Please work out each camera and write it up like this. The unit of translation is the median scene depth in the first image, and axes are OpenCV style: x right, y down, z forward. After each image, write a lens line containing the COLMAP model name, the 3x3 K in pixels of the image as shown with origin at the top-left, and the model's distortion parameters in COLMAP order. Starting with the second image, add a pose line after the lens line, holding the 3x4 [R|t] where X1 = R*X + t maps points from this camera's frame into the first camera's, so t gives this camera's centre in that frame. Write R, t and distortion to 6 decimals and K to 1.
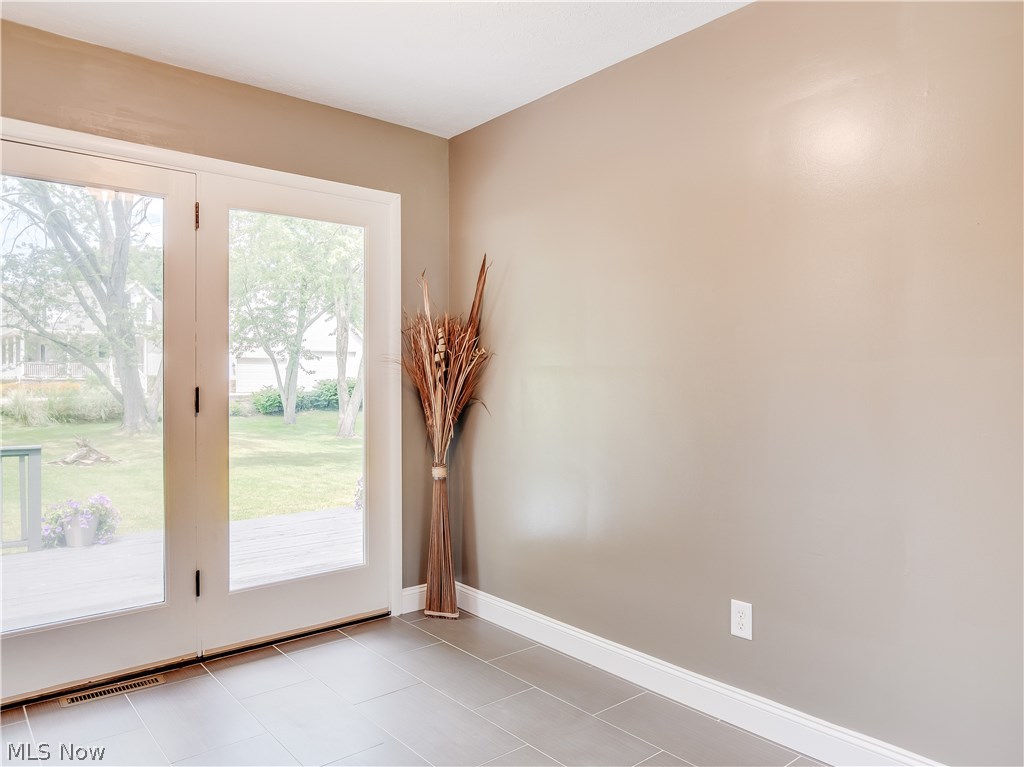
lens RADIAL K [[698.7, 0, 509.1], [0, 698.7, 382.3], [0, 0, 1]] dist [-0.007914, 0.000299]
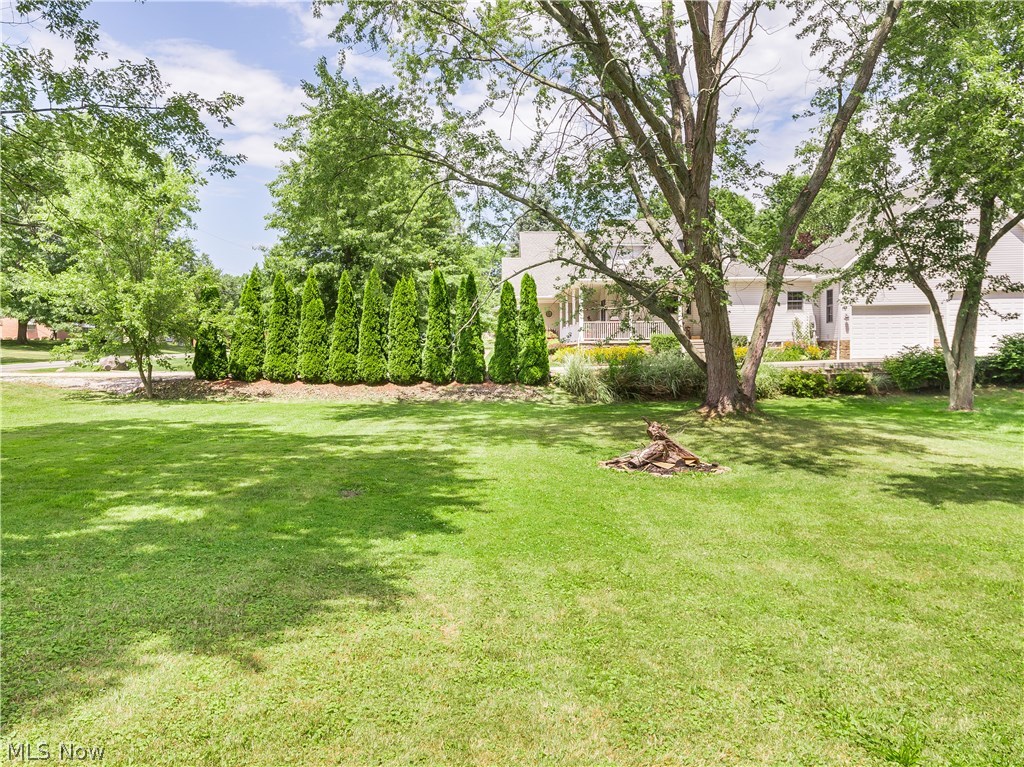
lens RADIAL K [[802.6, 0, 511.3], [0, 802.6, 382.0], [0, 0, 1]] dist [-0.032268, -0.001702]
pose [[0.759812, 0.012689, -0.650019, -0.186082], [0.005571, 0.999646, 0.026026, 0.018500], [0.650118, -0.023396, 0.759473, 0.284703]]
